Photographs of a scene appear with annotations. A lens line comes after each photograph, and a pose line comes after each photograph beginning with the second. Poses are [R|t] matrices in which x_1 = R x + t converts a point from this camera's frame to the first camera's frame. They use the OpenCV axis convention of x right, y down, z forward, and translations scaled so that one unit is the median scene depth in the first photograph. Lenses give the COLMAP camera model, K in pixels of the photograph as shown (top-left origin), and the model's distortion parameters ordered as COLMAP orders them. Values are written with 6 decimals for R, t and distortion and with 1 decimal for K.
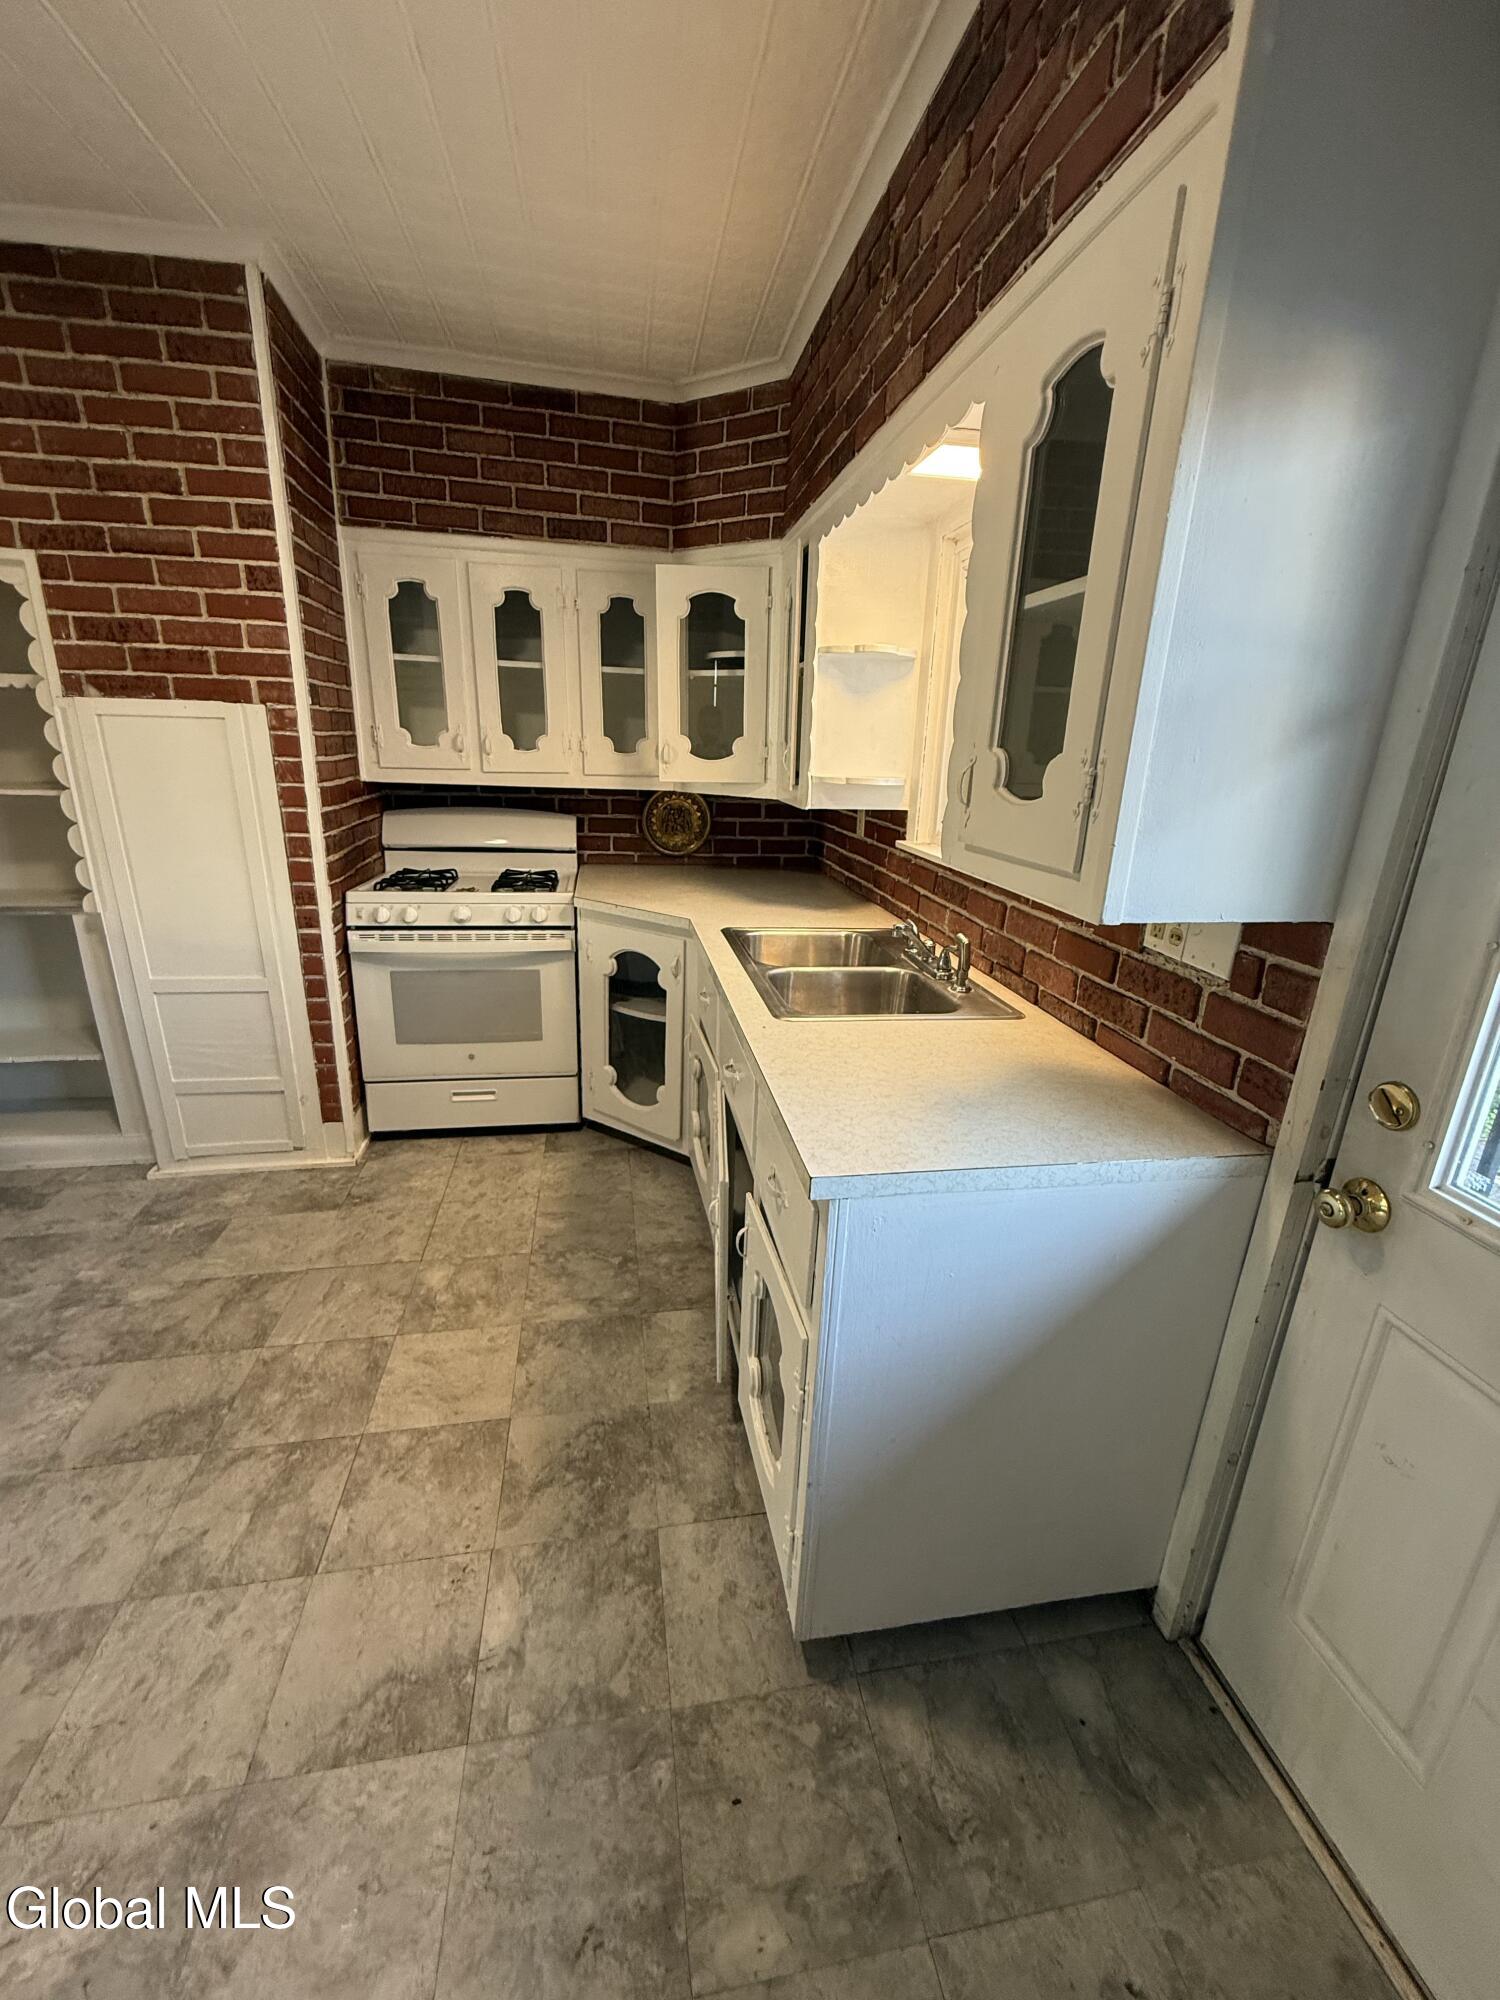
lens RADIAL K [[795.3, 0, 742.2], [0, 795.3, 990.5], [0, 0, 1]] dist [0.006877, -0.001065]
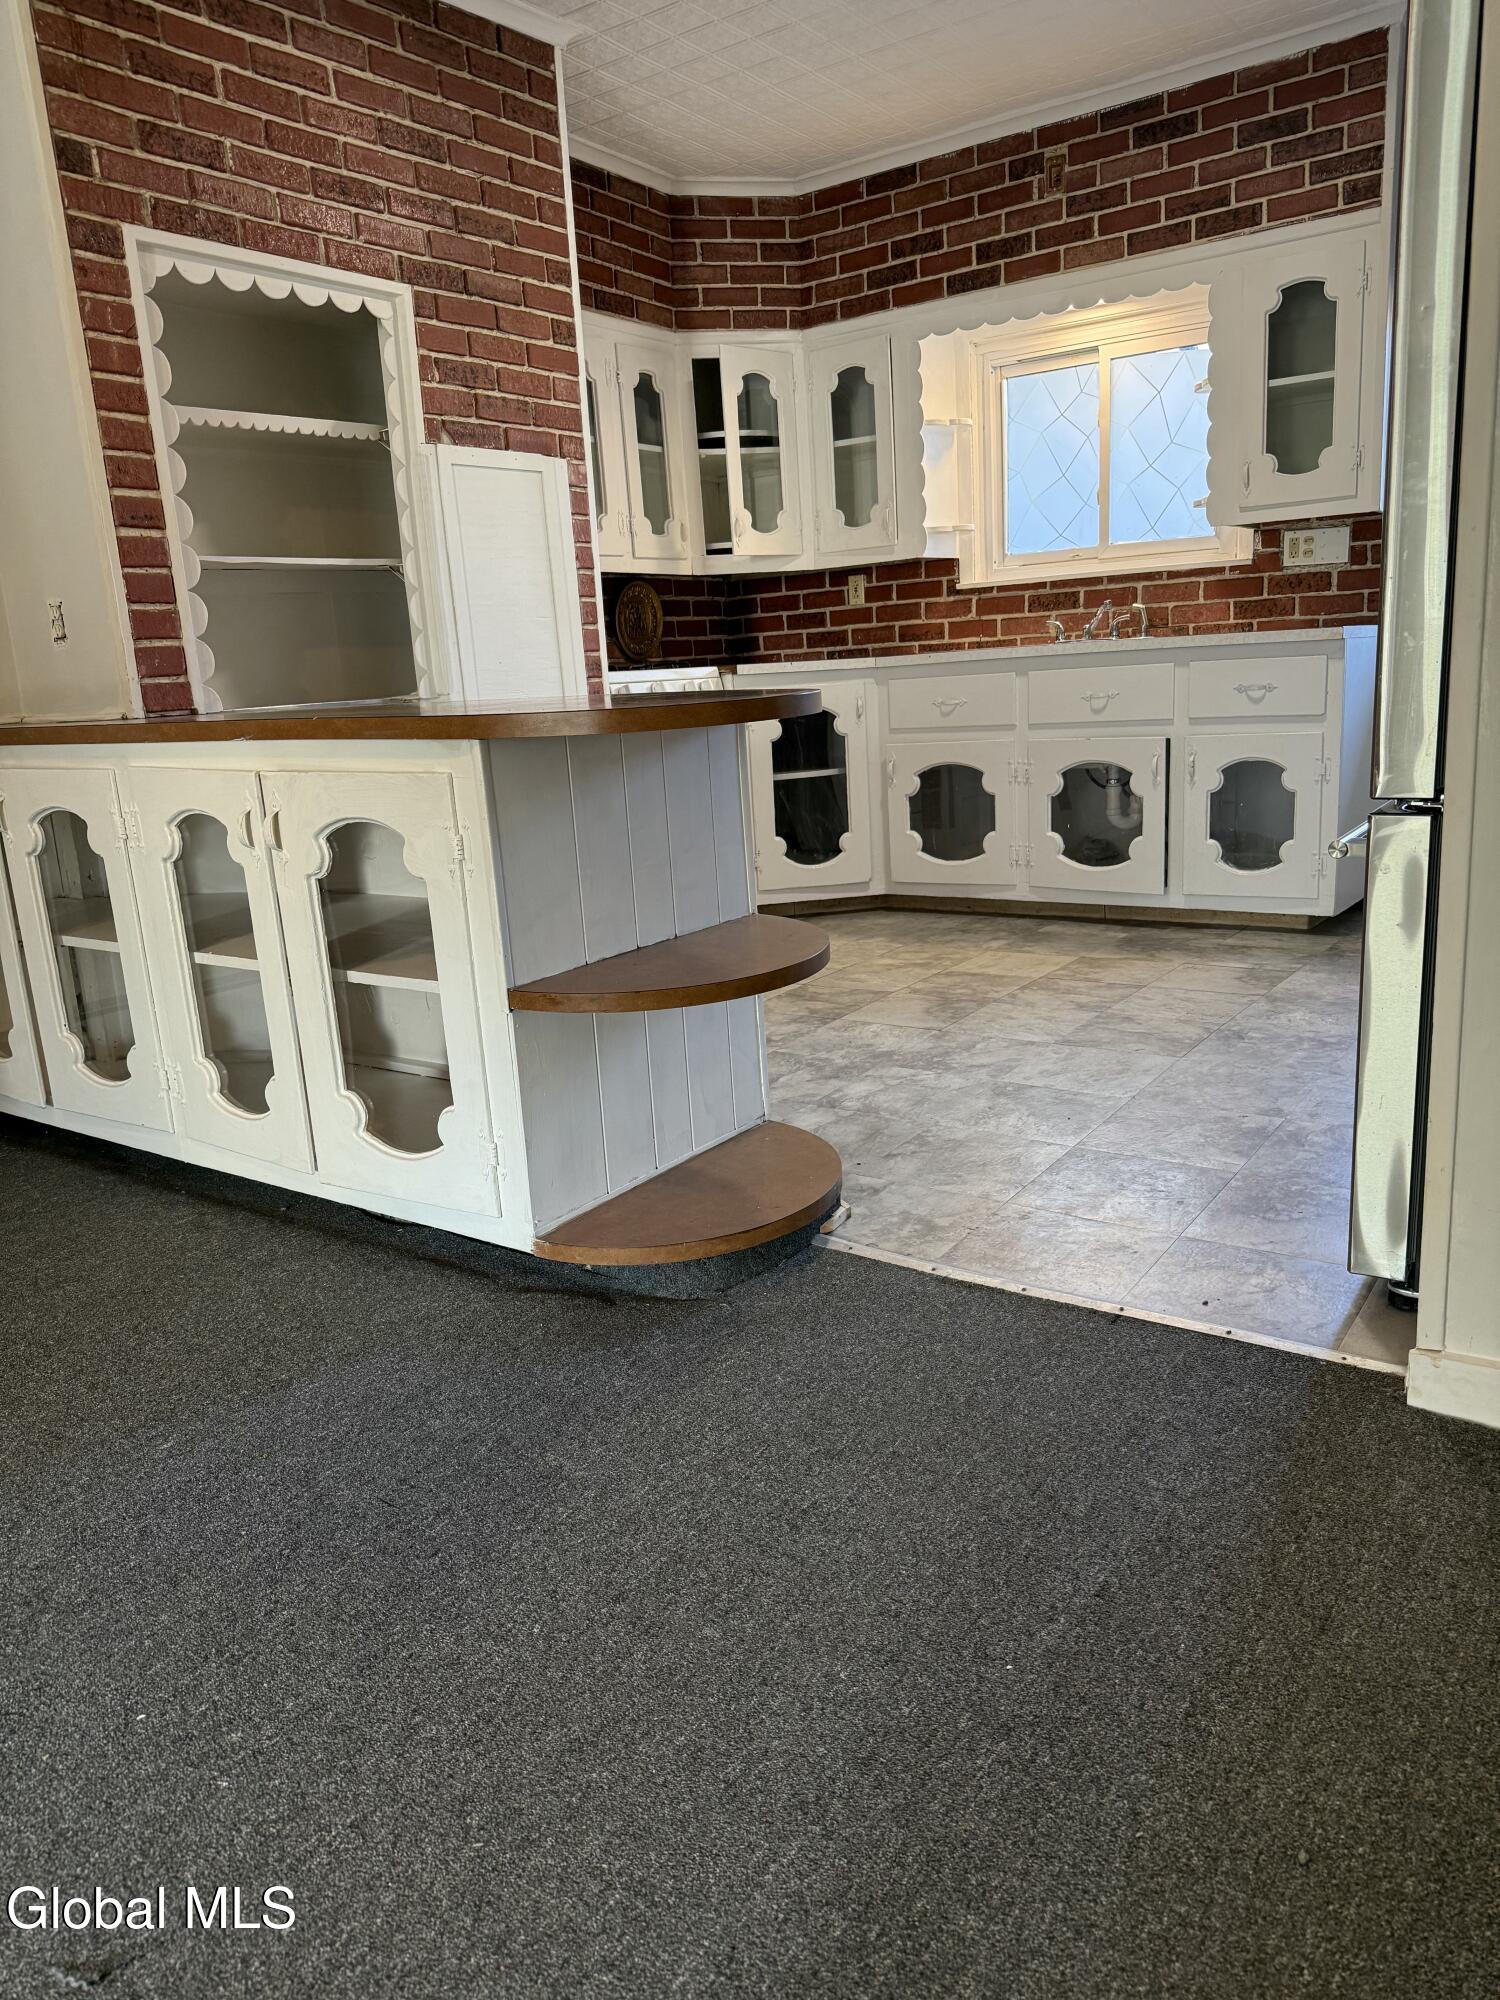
lens RADIAL K [[1426.7, 0, 750.0], [0, 1426.7, 1000.0], [0, 0, 1]] dist [0.003080, 0.001330]
pose [[0.705327, -0.234586, 0.668942, -1.672019], [0.287184, 0.957310, 0.032908, 0.262149], [-0.648105, 0.168899, 0.742586, -0.299610]]
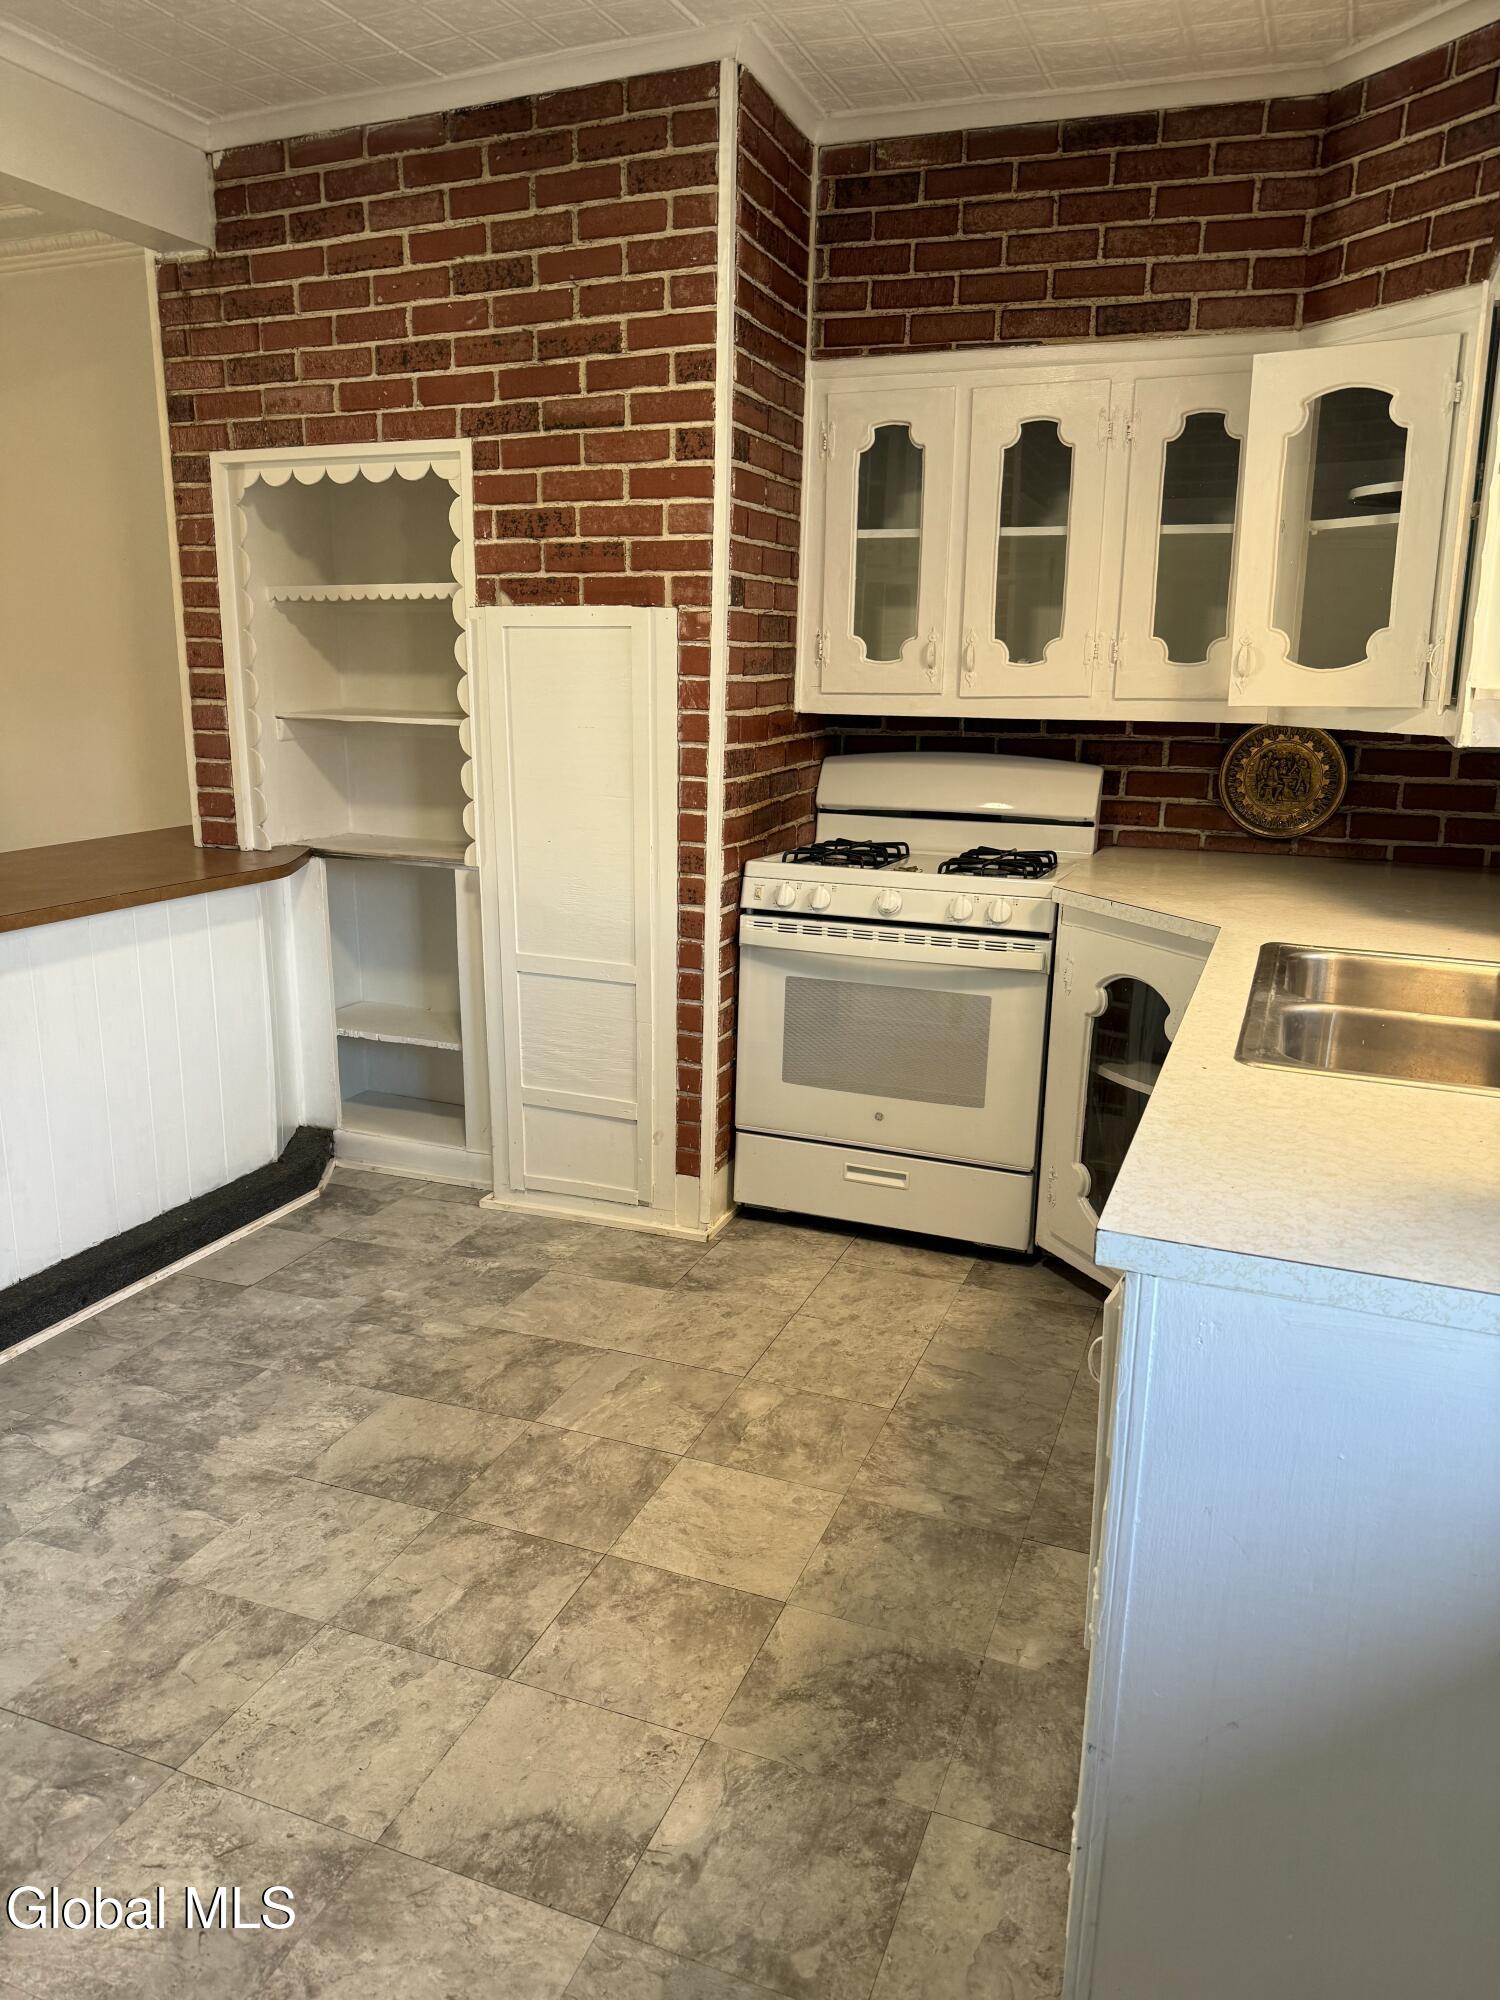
lens RADIAL K [[1397.9, 0, 750.0], [0, 1397.9, 1000.0], [0, 0, 1]] dist [0.080531, -0.117211]
pose [[0.854728, 0.101324, -0.509092, 0.178696], [-0.139584, 0.989503, -0.037412, 0.053229], [0.499957, 0.103038, 0.859899, -0.081851]]
